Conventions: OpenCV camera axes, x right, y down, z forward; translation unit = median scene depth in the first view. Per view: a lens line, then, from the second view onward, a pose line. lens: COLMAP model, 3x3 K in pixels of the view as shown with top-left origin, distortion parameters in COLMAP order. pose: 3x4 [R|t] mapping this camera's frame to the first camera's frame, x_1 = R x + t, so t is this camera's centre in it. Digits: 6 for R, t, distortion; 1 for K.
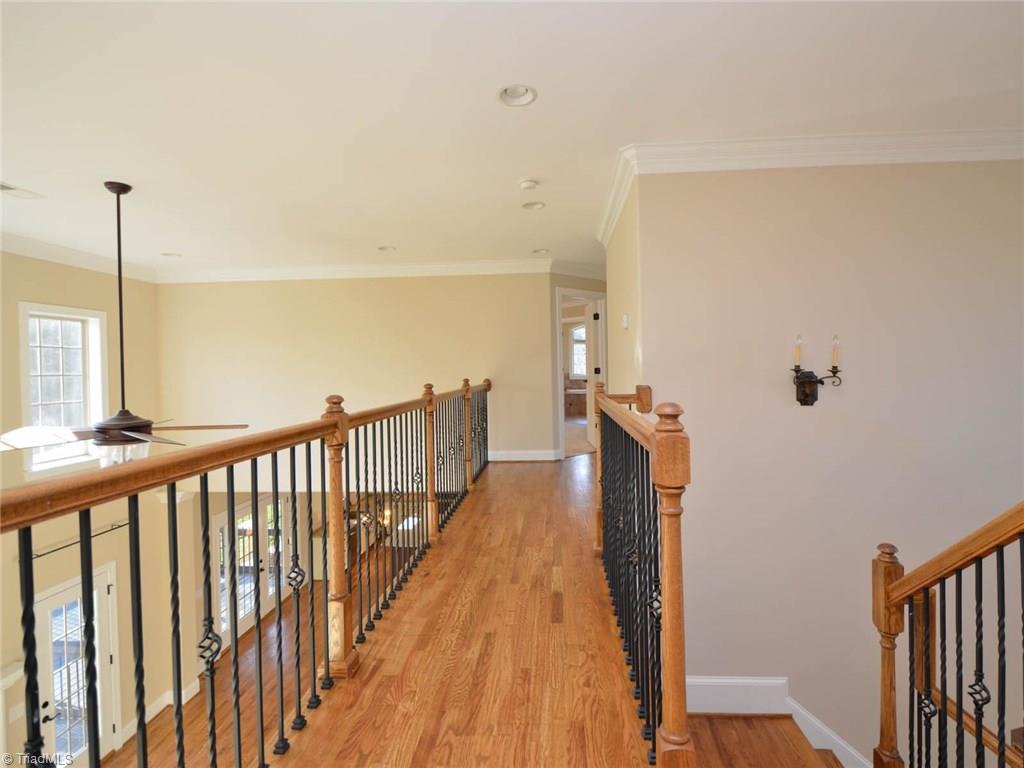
lens RADIAL K [[510.2, 0, 526.7], [0, 510.2, 372.0], [0, 0, 1]] dist [0.009839, -0.009485]
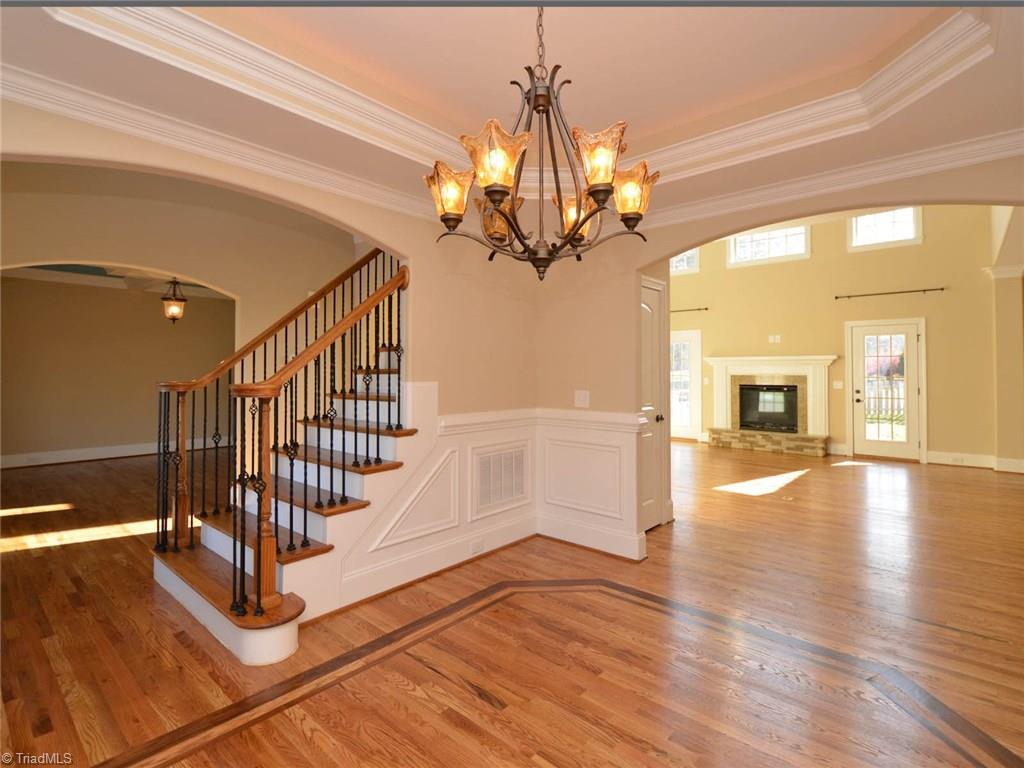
lens RADIAL K [[508.9, 0, 502.7], [0, 508.9, 361.3], [0, 0, 1]] dist [0.000817, -0.000253]
pose [[-0.619891, 0.001283, -0.784687, 1.026258], [0.002015, 0.999998, 0.000043, 0.557061], [0.784686, -0.001555, -0.619892, 1.119970]]
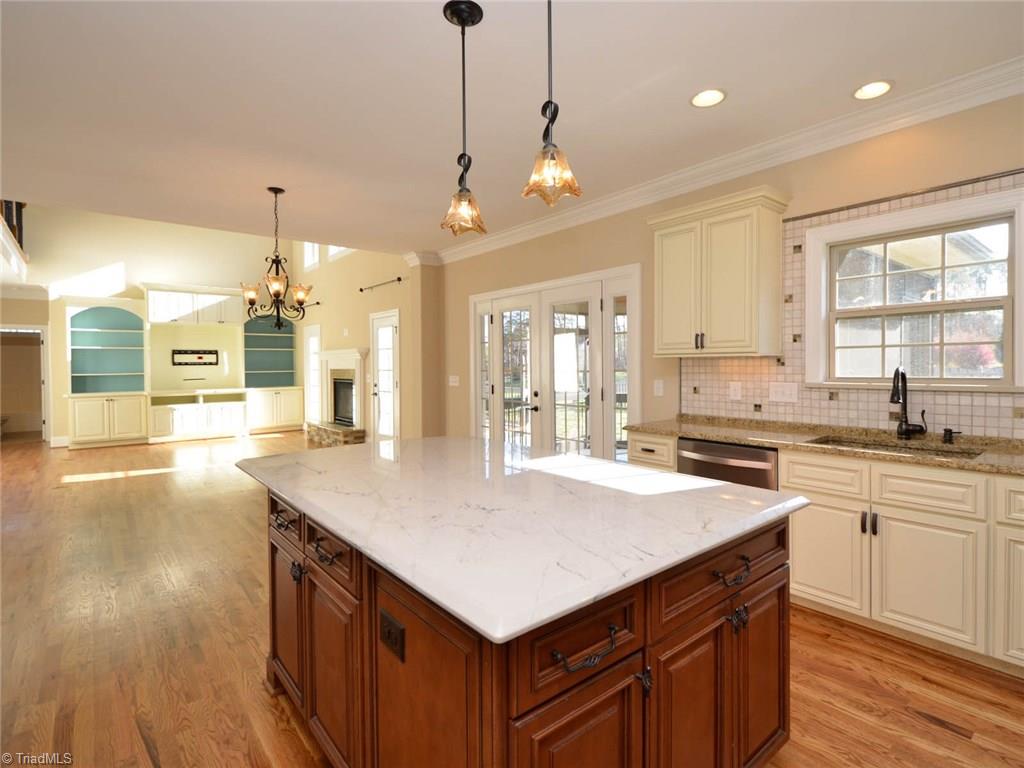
lens RADIAL K [[510.2, 0, 526.7], [0, 510.2, 372.0], [0, 0, 1]] dist [0.009839, -0.009485]
pose [[-0.720488, 0.035738, -0.692546, -0.181762], [0.016672, 0.999275, 0.034221, 0.567719], [0.693267, 0.013110, -0.720561, 2.486990]]
